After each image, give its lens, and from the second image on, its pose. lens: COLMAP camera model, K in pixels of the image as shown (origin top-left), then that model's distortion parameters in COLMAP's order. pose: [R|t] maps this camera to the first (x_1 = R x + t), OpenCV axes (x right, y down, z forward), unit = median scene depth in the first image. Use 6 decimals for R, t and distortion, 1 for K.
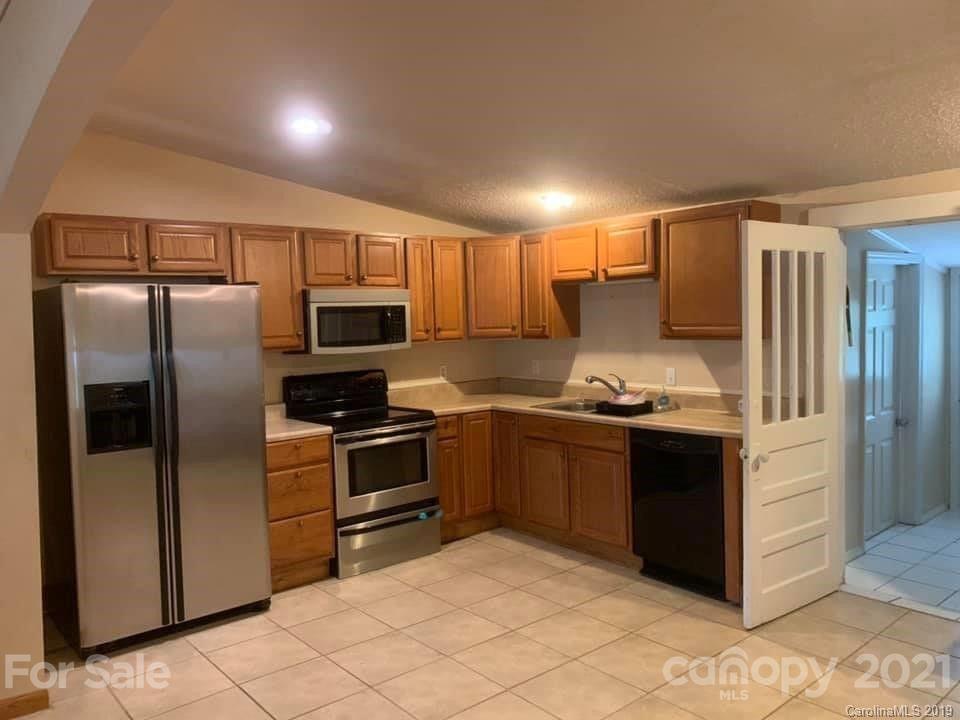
lens RADIAL K [[728.5, 0, 477.6], [0, 728.5, 354.9], [0, 0, 1]] dist [0.126169, -0.220968]
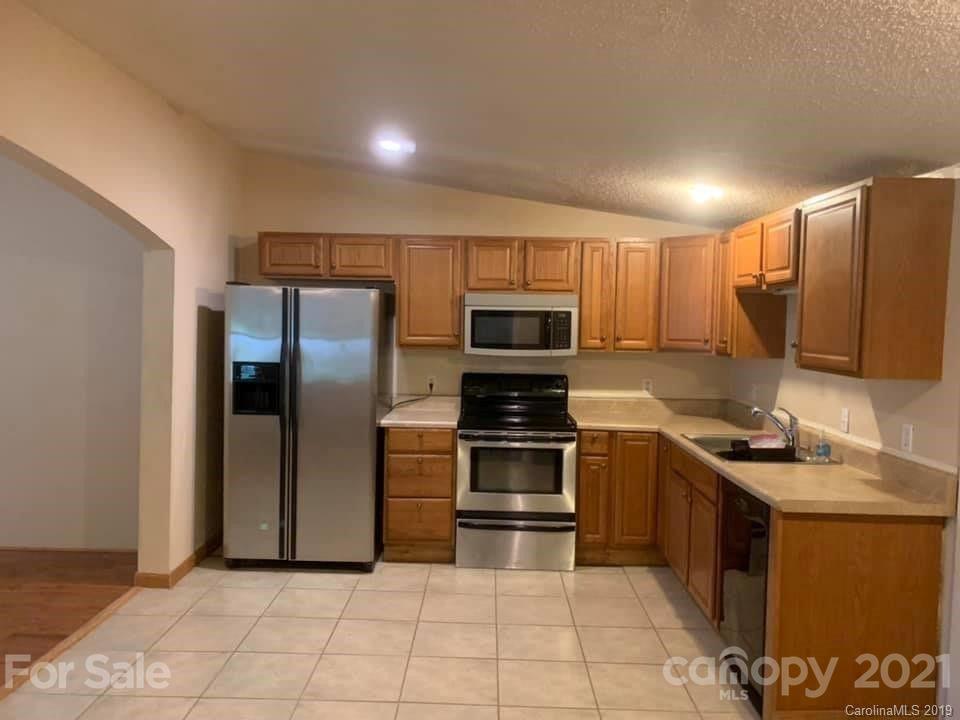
lens RADIAL K [[728.5, 0, 477.6], [0, 728.5, 354.9], [0, 0, 1]] dist [0.126169, -0.220968]
pose [[0.759596, 0.074818, -0.646077, 0.472571], [-0.075690, 0.996781, 0.026443, -0.028390], [0.645976, 0.028815, 0.762814, 0.195454]]
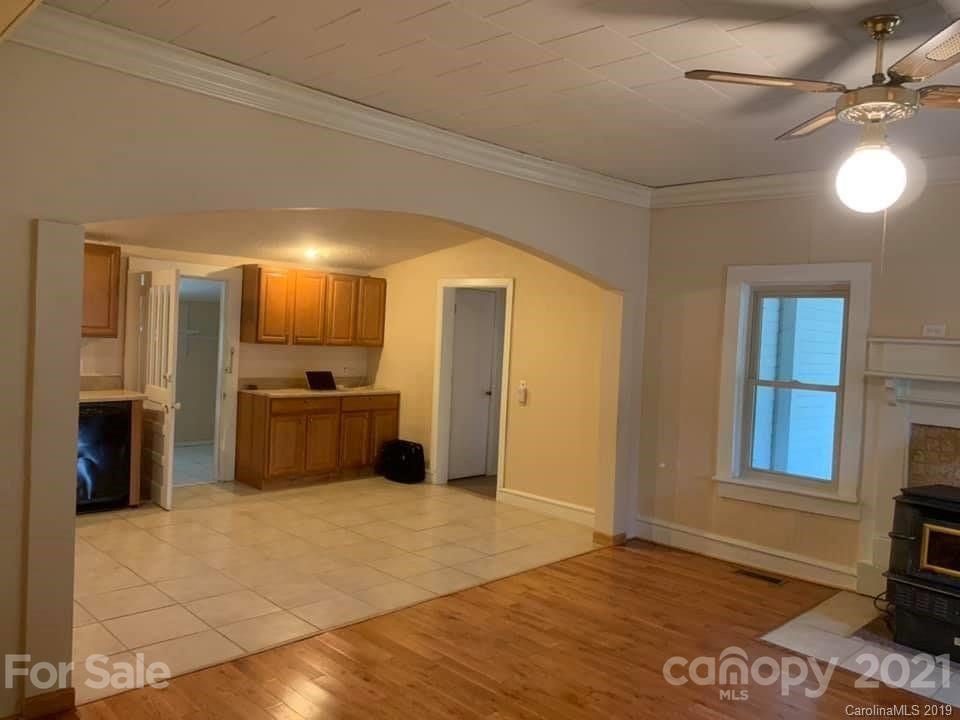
lens RADIAL K [[734.2, 0, 480.0], [0, 734.2, 360.0], [0, 0, 1]] dist [-0.003137, -0.004019]
pose [[-0.092489, -0.012752, 0.995632, -1.051915], [0.007223, 0.999883, 0.013477, 0.008695], [-0.995687, 0.008438, -0.092387, 0.338412]]
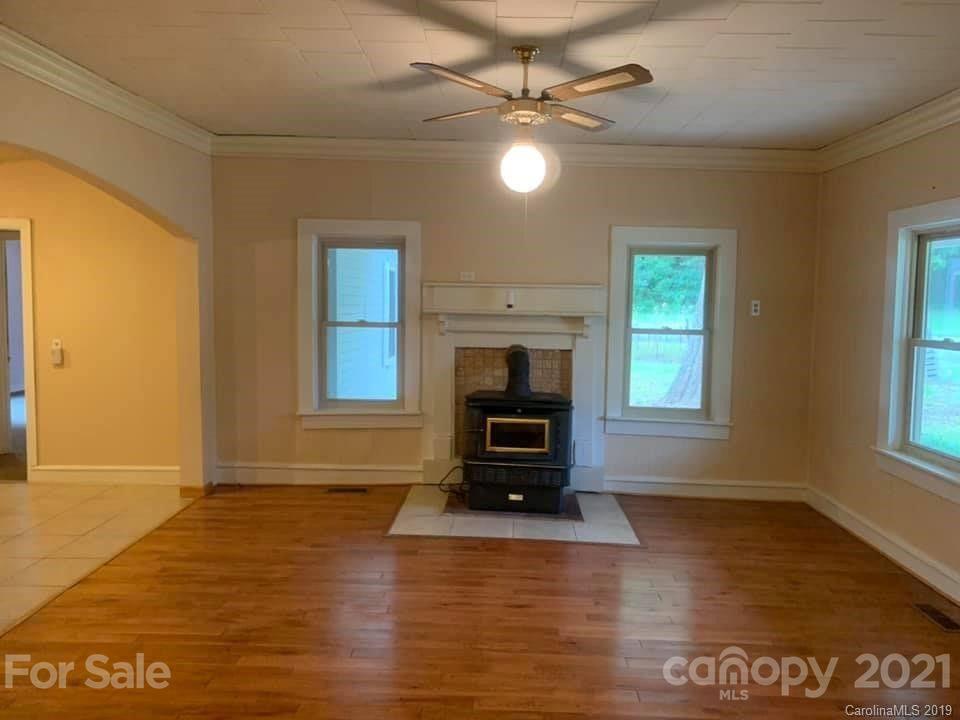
lens RADIAL K [[728.5, 0, 477.6], [0, 728.5, 354.9], [0, 0, 1]] dist [0.126169, -0.220968]
pose [[-0.754186, -0.035492, 0.655701, -1.002968], [0.039943, 0.994210, 0.099758, -0.001618], [-0.655445, 0.101427, -0.748401, 0.598016]]
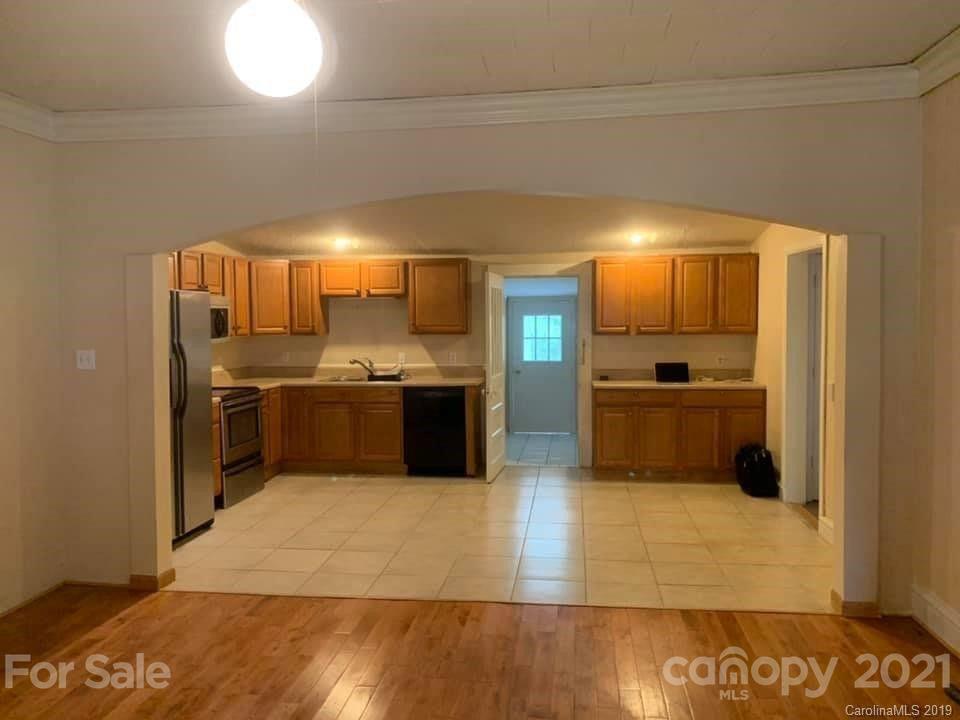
lens RADIAL K [[728.5, 0, 477.6], [0, 728.5, 354.9], [0, 0, 1]] dist [0.126169, -0.220968]
pose [[0.733493, -0.012052, 0.679590, -0.727274], [0.023681, 0.999689, -0.007831, 0.039944], [-0.679284, 0.021838, 0.733550, -0.300381]]
